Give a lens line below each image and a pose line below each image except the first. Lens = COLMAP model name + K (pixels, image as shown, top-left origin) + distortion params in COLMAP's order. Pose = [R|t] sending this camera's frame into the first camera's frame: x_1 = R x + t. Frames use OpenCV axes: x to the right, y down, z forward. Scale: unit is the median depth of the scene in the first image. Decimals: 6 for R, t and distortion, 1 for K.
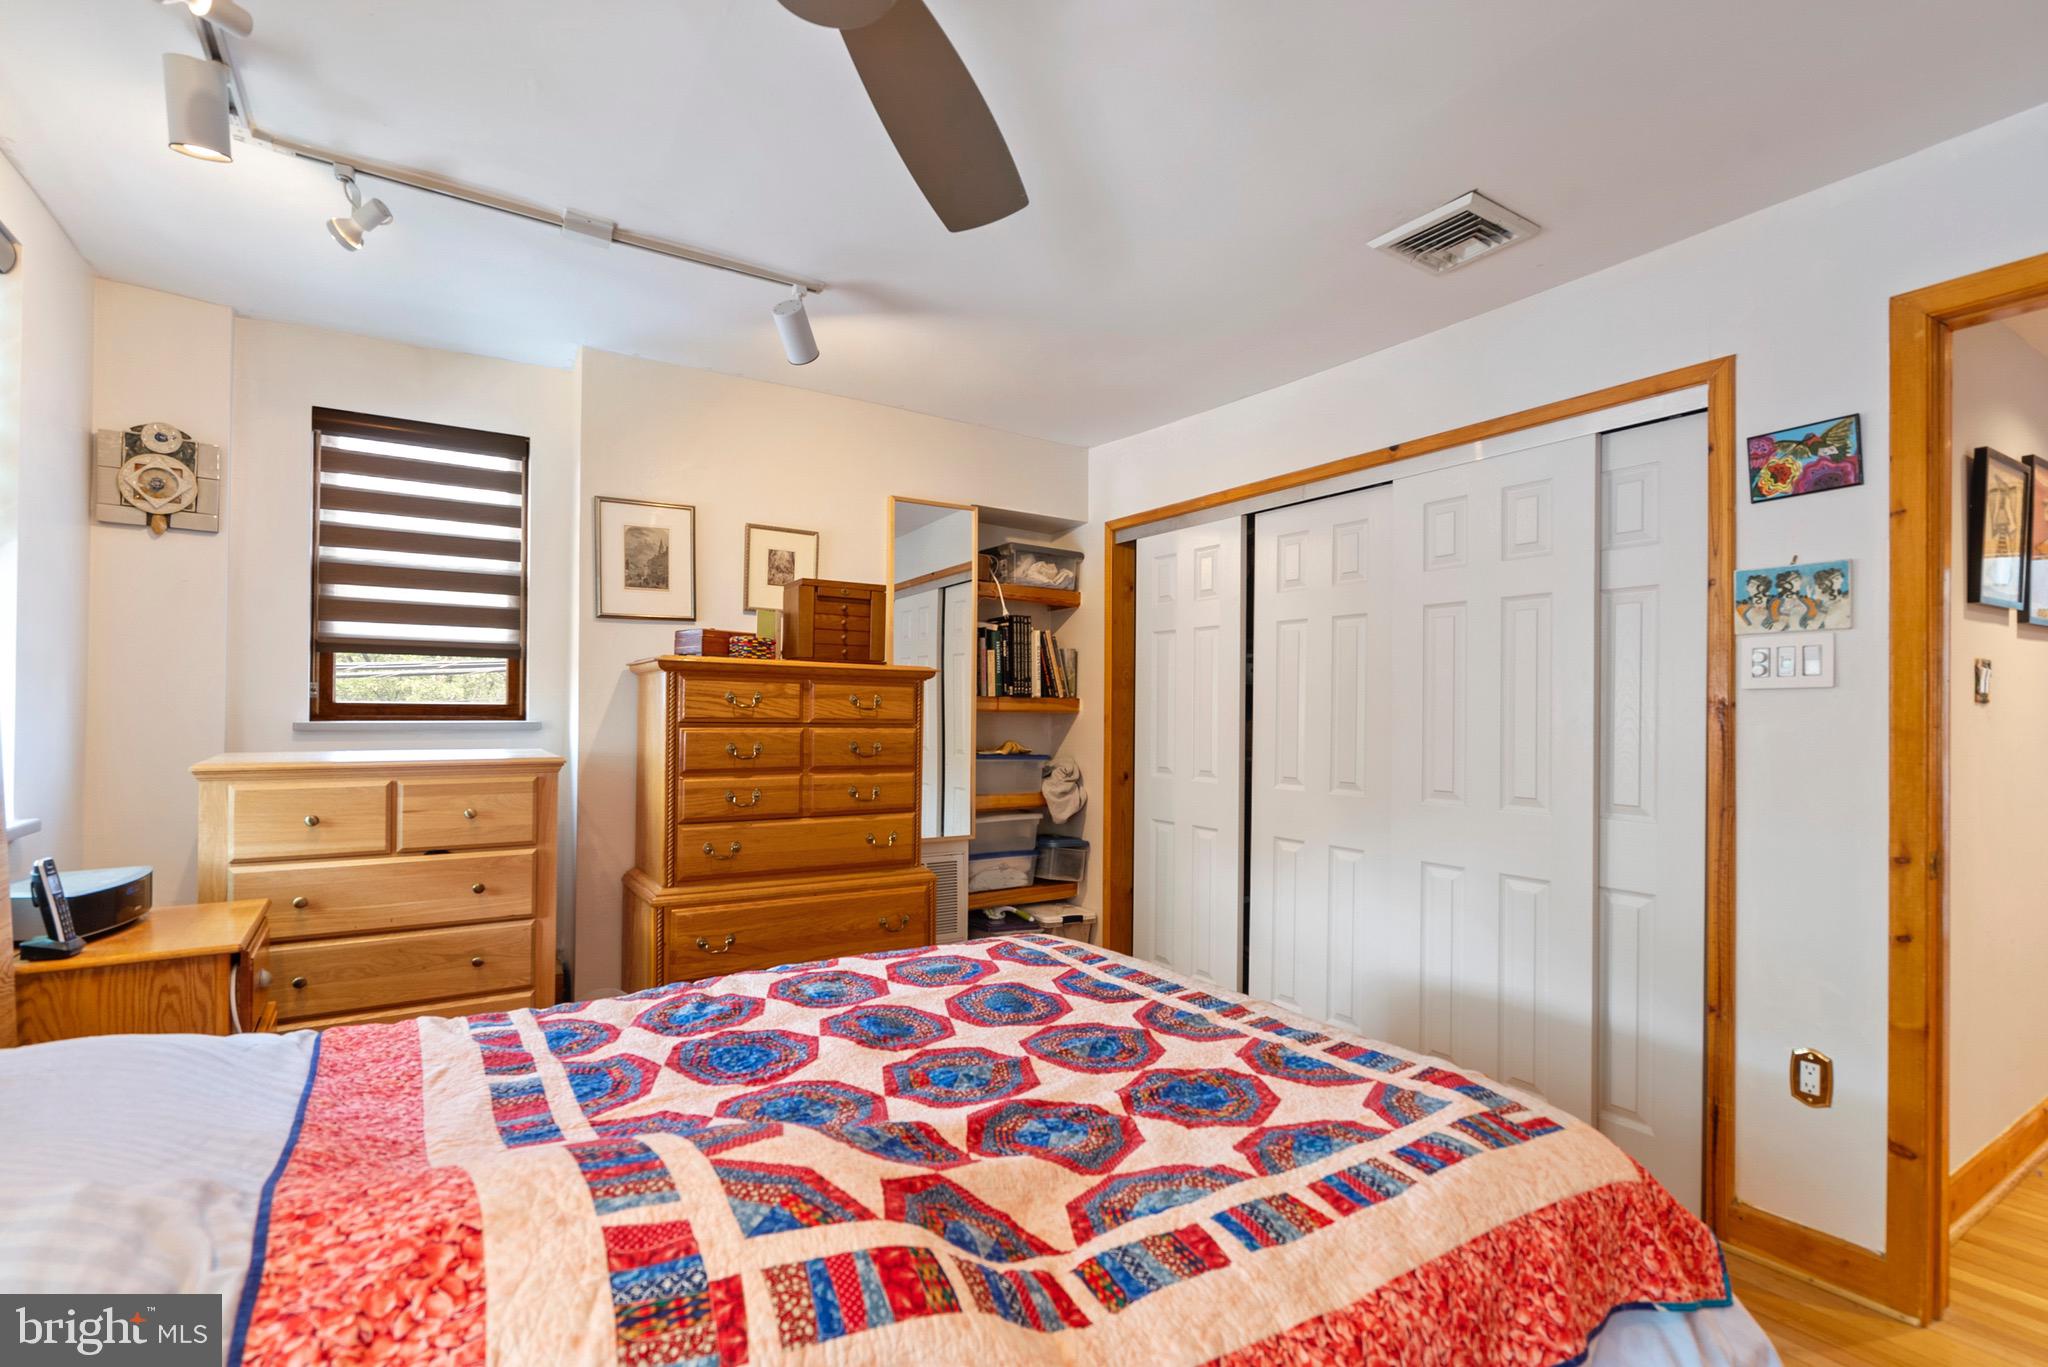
lens RADIAL K [[950.8, 0, 1013.4], [0, 950.8, 695.8], [0, 0, 1]] dist [-0.007812, 0.002931]
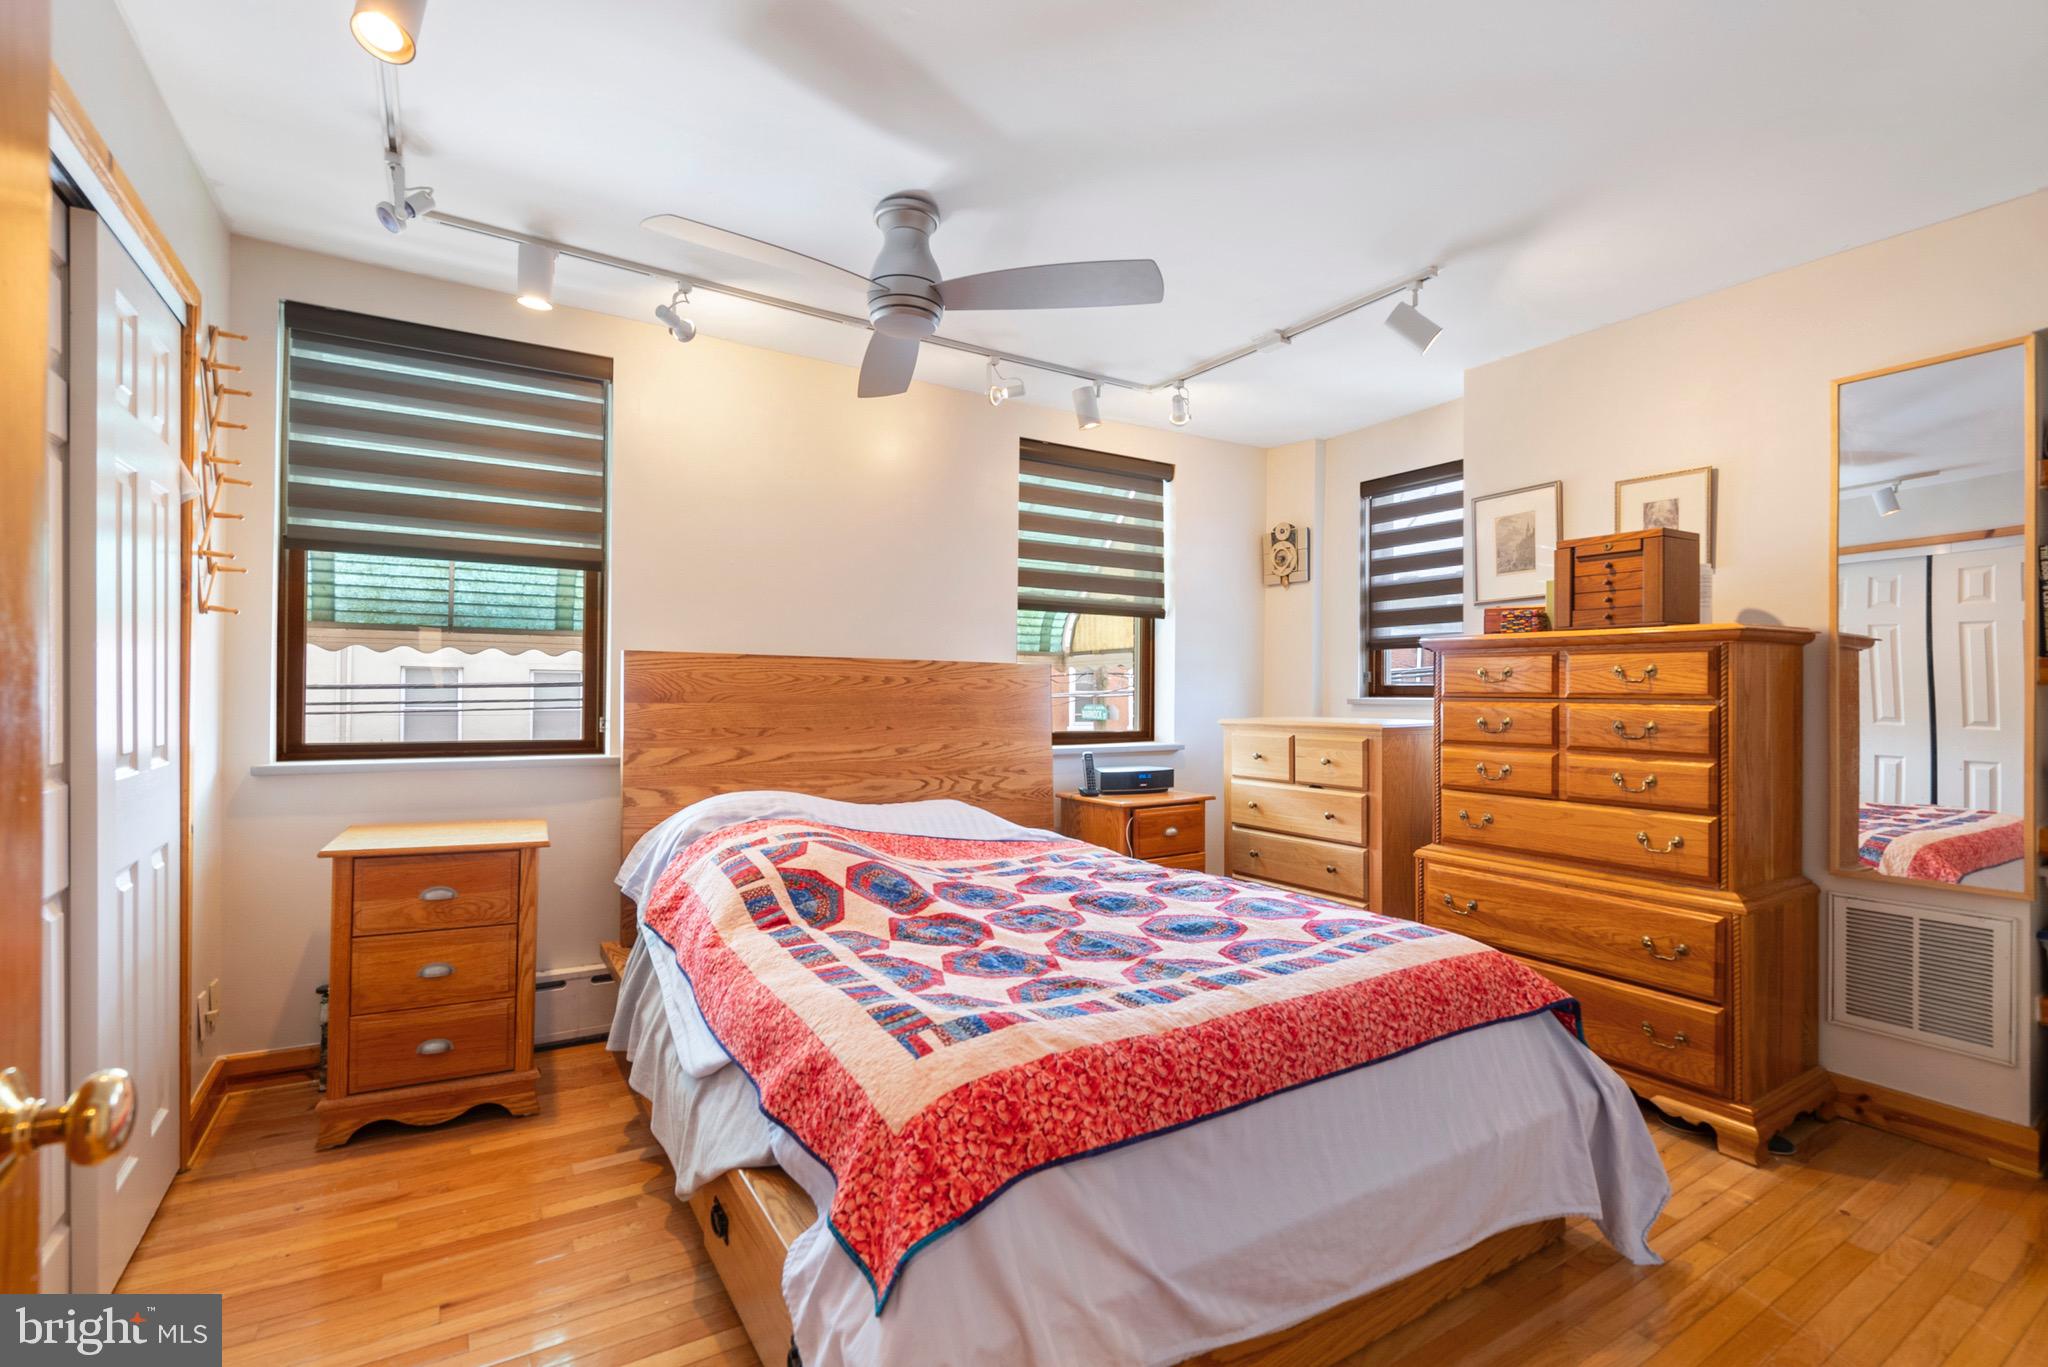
lens RADIAL K [[950.8, 0, 1018.8], [0, 950.8, 684.6], [0, 0, 1]] dist [-0.007812, 0.002931]
pose [[-0.031913, -0.018027, -0.999328, 1.010663], [0.013270, 0.999742, -0.018458, 0.035856], [0.999403, -0.013850, -0.031666, 0.706352]]
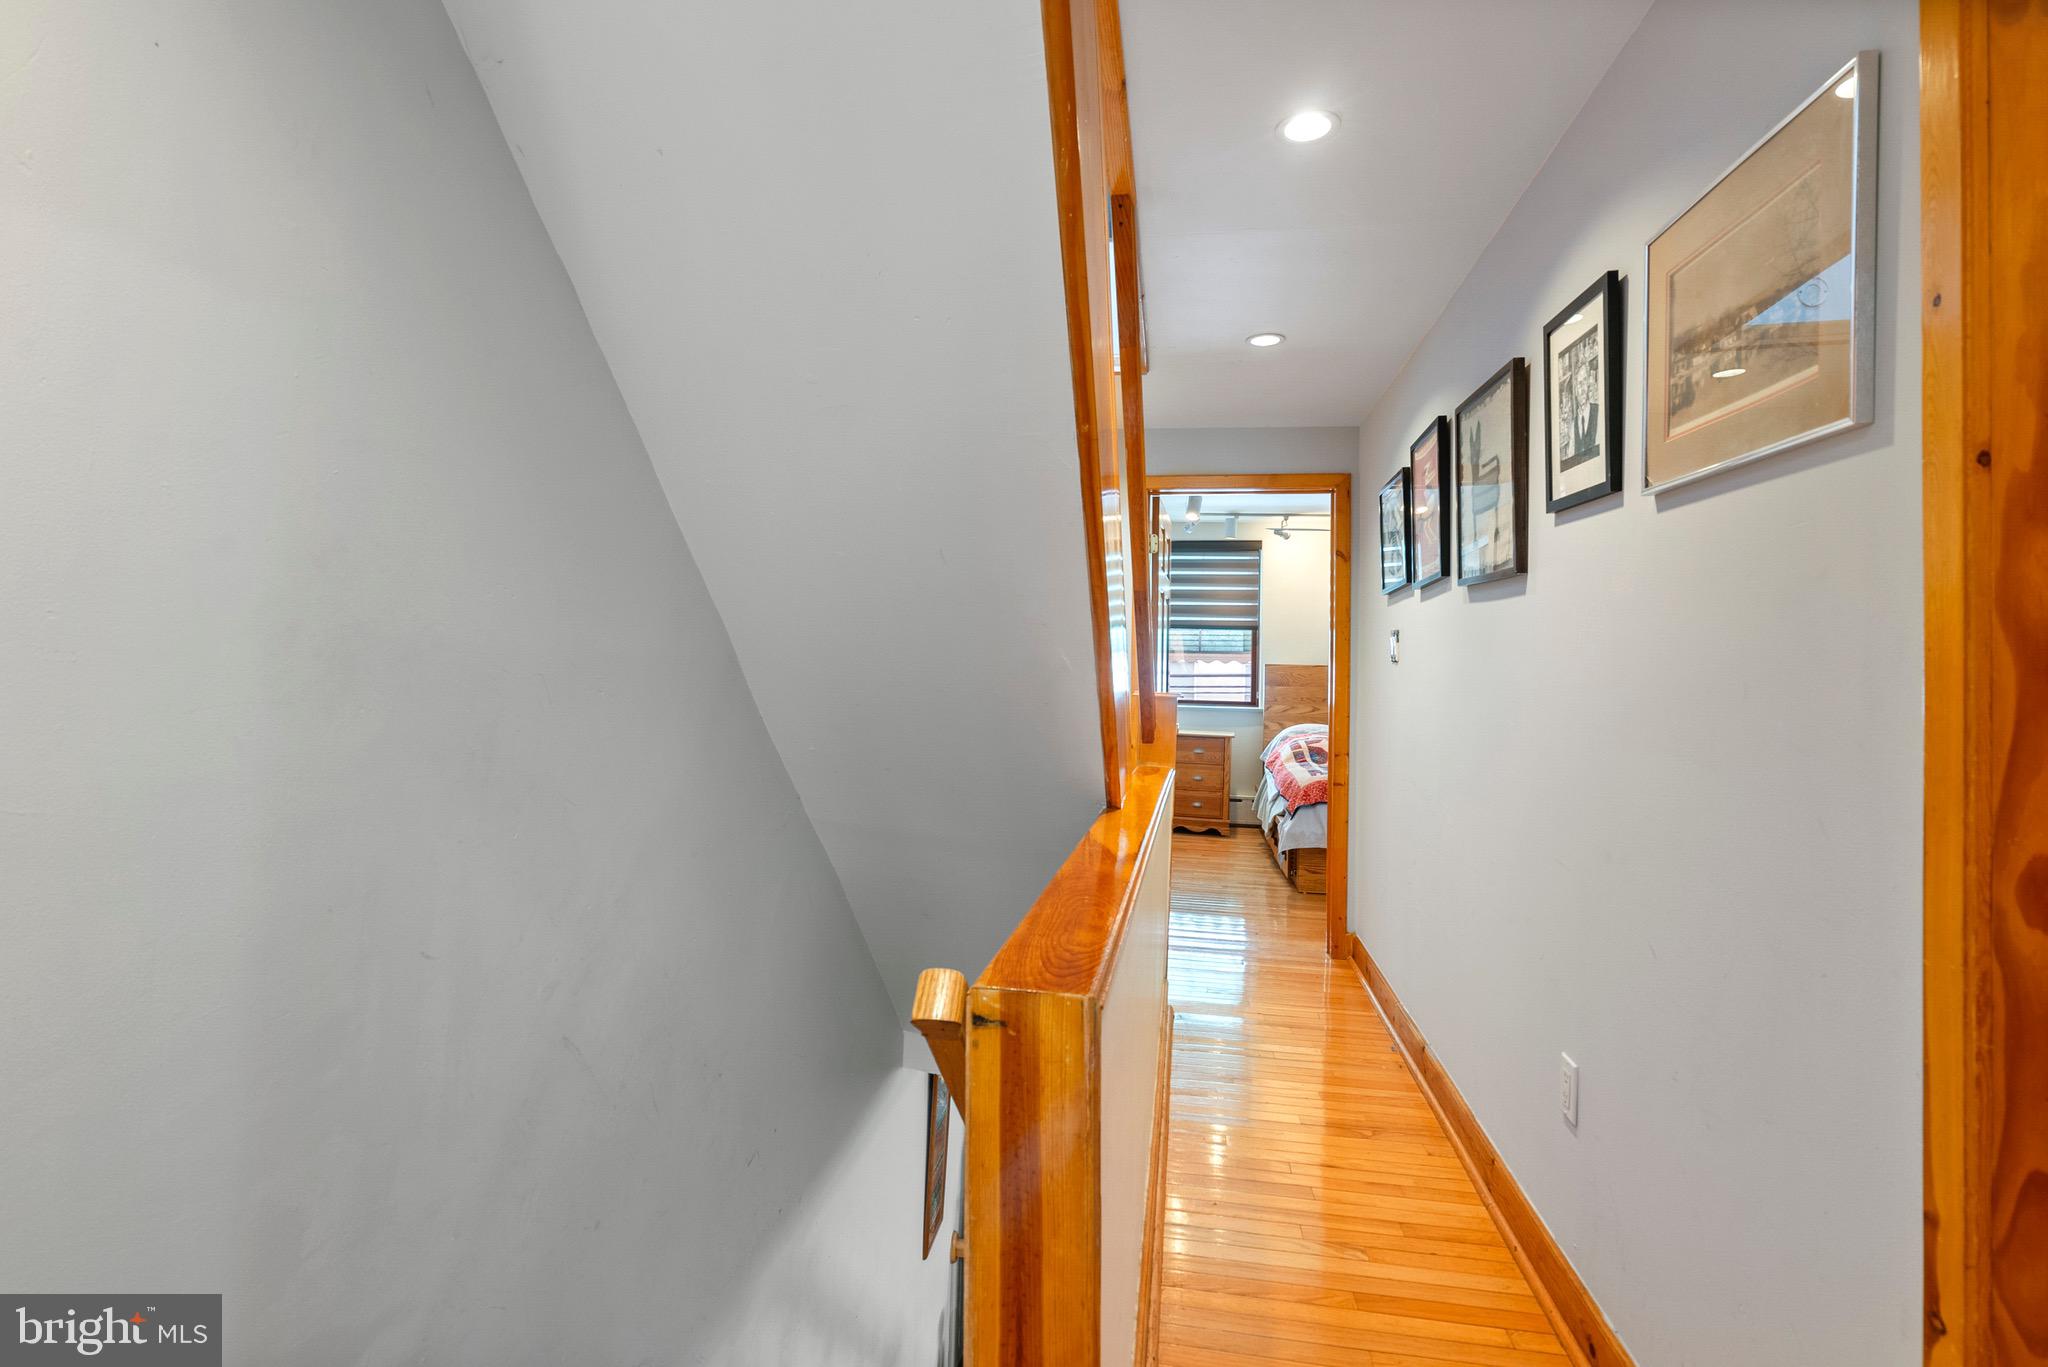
lens RADIAL K [[950.8, 0, 1026.0], [0, 950.8, 678.6], [0, 0, 1]] dist [-0.007812, 0.002931]
pose [[-0.671866, -0.015053, -0.740520, 2.466762], [-0.005266, 0.999865, -0.015547, 0.056731], [0.740654, -0.006545, -0.671854, 1.579622]]
